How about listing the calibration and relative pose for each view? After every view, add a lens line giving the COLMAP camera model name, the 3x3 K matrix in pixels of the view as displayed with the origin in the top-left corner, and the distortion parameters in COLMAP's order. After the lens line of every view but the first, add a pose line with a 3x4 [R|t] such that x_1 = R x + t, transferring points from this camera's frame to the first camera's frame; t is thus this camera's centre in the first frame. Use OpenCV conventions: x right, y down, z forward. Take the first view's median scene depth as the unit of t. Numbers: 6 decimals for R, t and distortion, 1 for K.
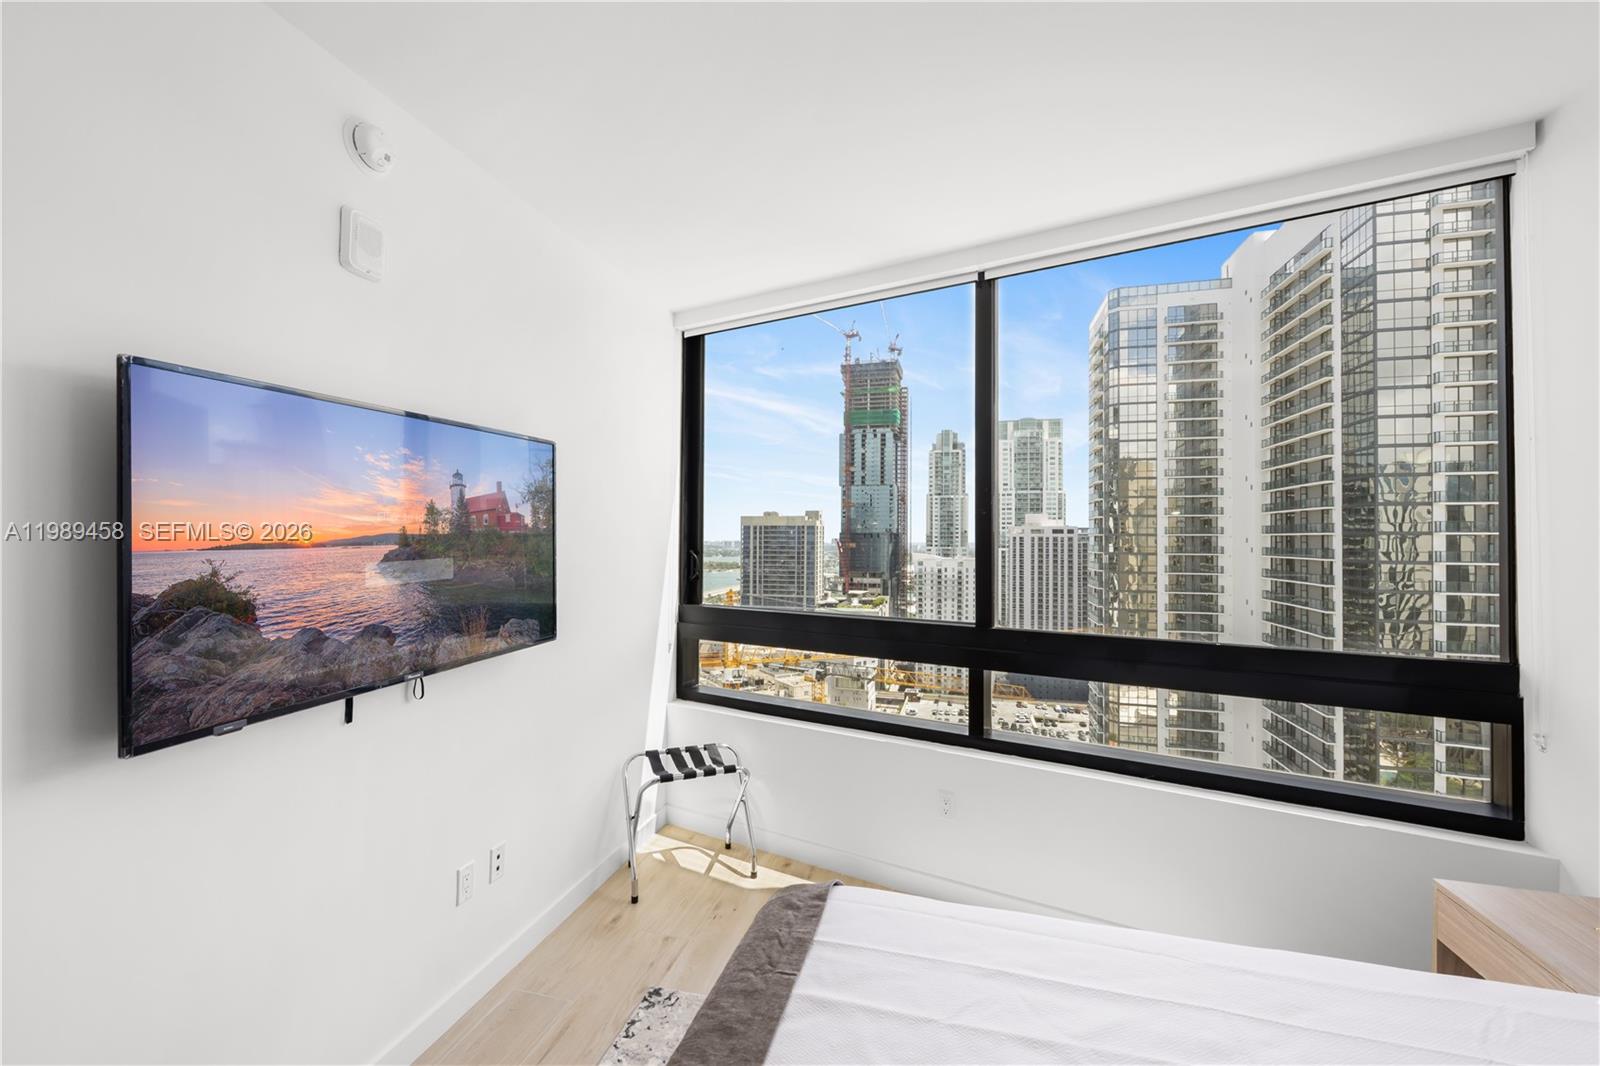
lens RADIAL K [[645.0, 0, 794.3], [0, 645.0, 527.0], [0, 0, 1]] dist [-0.000096, 0.000172]
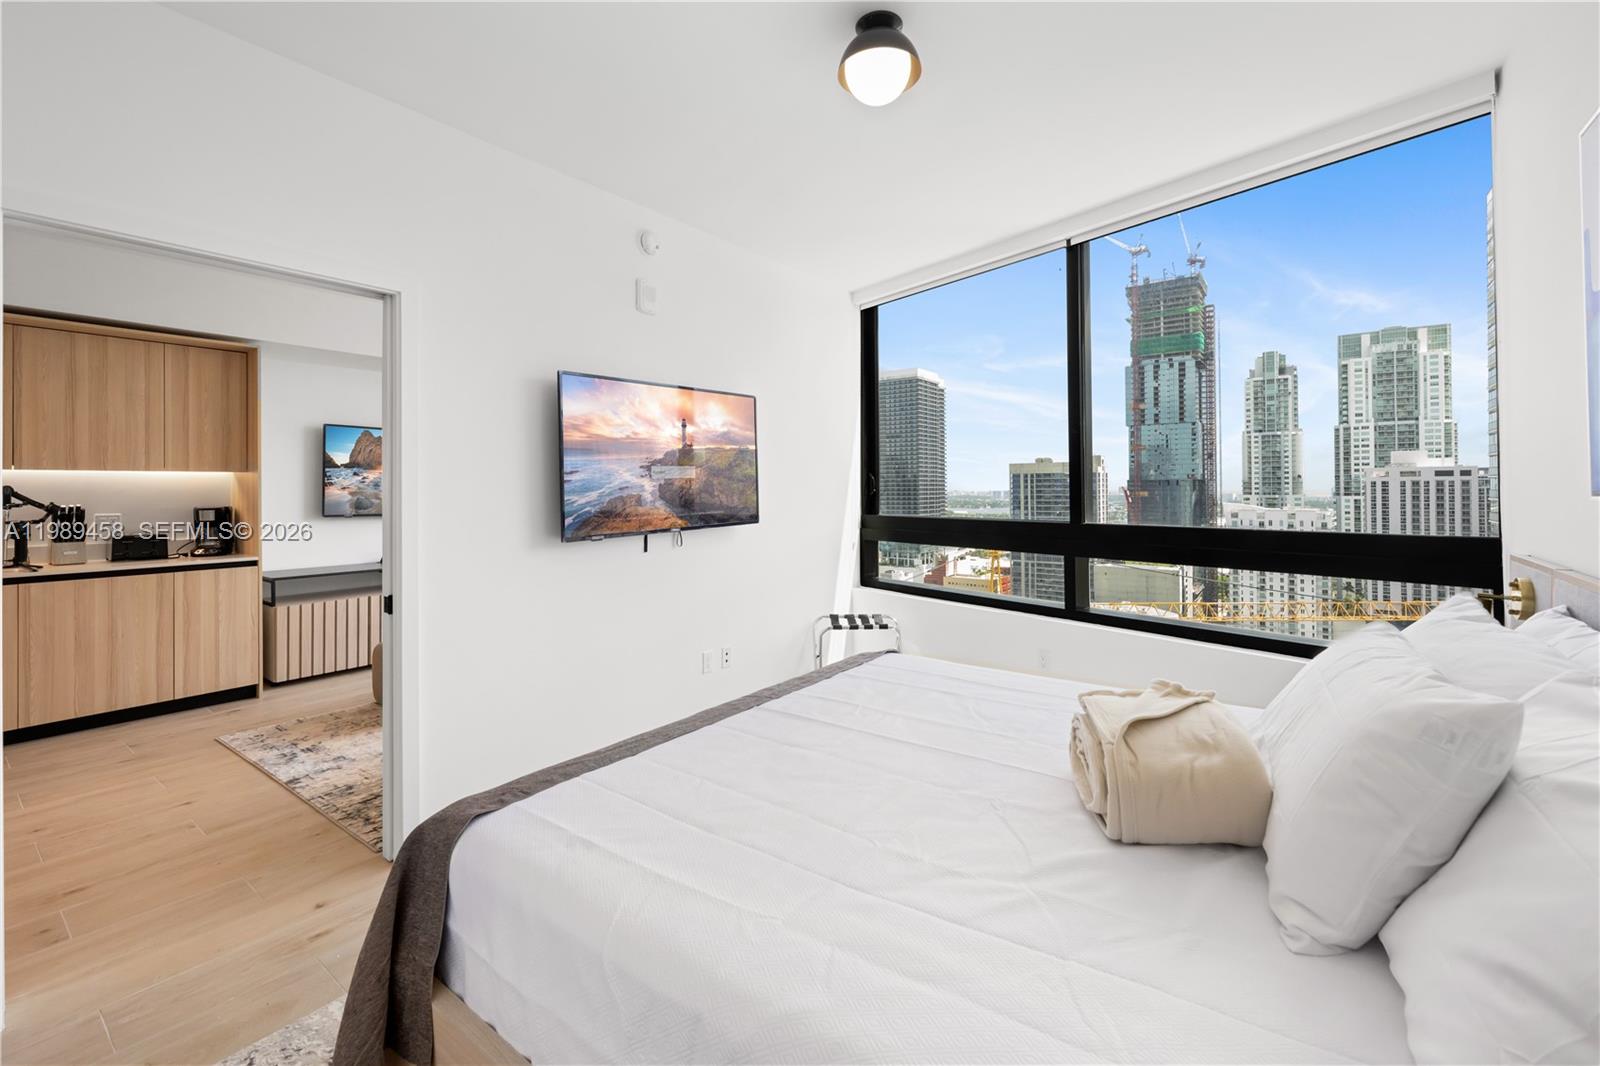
lens RADIAL K [[673.5, 0, 820.3], [0, 673.5, 483.3], [0, 0, 1]] dist [0.002903, 0.000271]
pose [[0.936363, -0.015692, -0.350682, 0.288469], [0.019020, 0.999801, 0.006048, 0.060661], [0.350517, -0.012333, 0.936475, -0.397754]]
